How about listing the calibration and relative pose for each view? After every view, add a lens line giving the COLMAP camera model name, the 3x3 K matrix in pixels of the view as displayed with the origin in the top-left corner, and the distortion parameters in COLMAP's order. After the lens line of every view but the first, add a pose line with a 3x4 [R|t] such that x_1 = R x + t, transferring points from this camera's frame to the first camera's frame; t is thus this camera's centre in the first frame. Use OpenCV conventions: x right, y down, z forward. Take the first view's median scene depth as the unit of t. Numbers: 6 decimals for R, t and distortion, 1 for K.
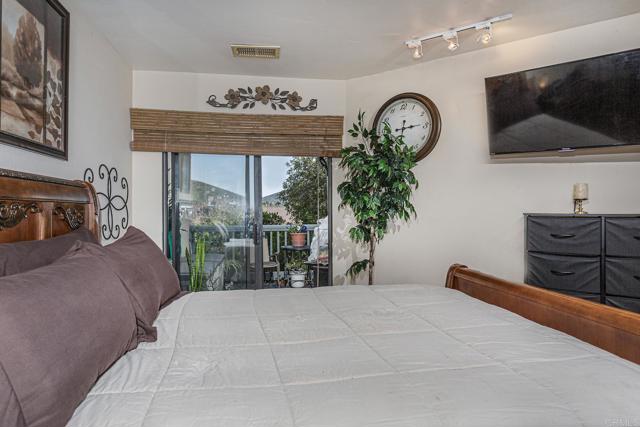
lens RADIAL K [[375.3, 0, 323.5], [0, 375.3, 209.4], [0, 0, 1]] dist [-0.007093, -0.000368]
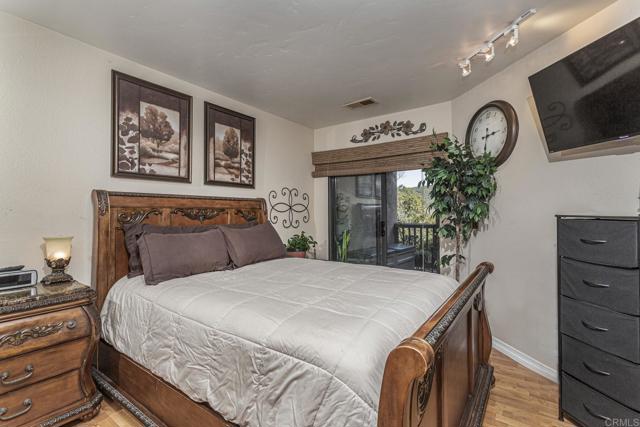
lens RADIAL K [[306.4, 0, 317.5], [0, 306.4, 213.6], [0, 0, 1]] dist [0.001425, 0.001654]
pose [[0.696044, 0.003371, -0.717991, 0.526173], [0.005075, 0.999941, 0.009614, -0.003220], [0.717981, -0.010336, 0.695985, 0.031961]]
